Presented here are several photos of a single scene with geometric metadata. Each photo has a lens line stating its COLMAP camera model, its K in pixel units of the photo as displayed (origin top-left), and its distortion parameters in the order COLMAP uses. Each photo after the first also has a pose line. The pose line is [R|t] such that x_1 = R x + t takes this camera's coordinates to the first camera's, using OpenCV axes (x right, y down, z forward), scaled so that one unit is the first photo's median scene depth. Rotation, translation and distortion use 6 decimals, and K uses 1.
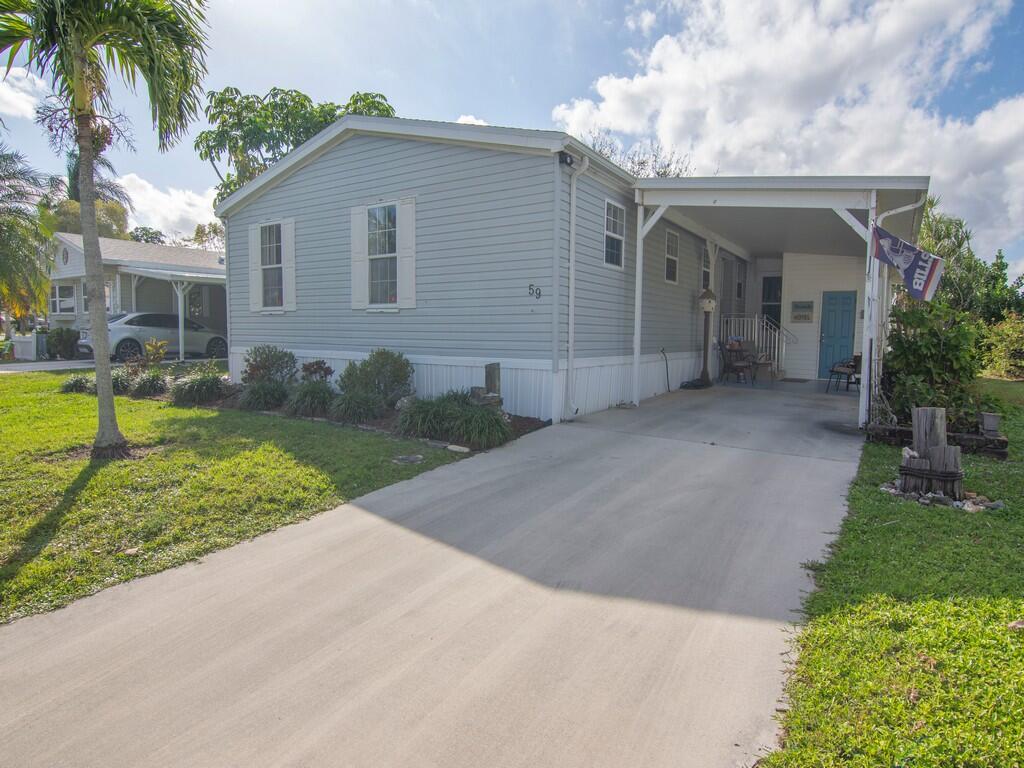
lens RADIAL K [[566.9, 0, 515.7], [0, 566.9, 379.7], [0, 0, 1]] dist [-0.016653, -0.001508]
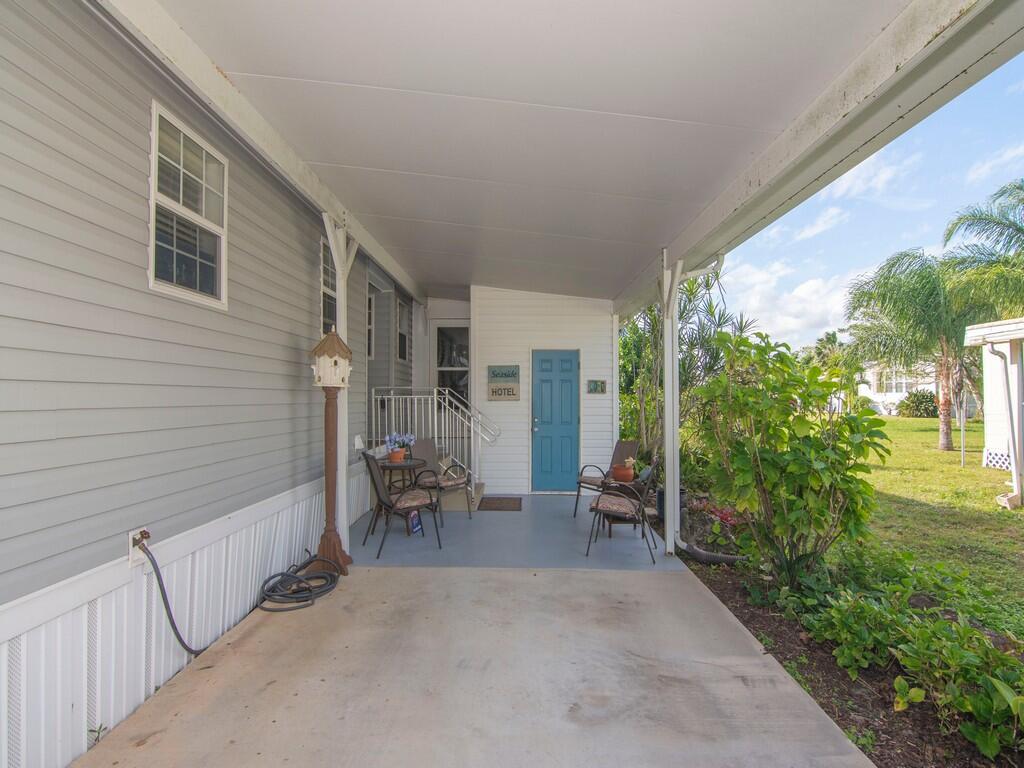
lens RADIAL K [[541.1, 0, 516.5], [0, 541.1, 384.9], [0, 0, 1]] dist [-0.012835, -0.006377]
pose [[0.834609, -0.006128, 0.550808, 0.312939], [0.062062, 0.994617, -0.082974, -0.107584], [-0.547335, 0.103435, 0.830497, 0.799030]]
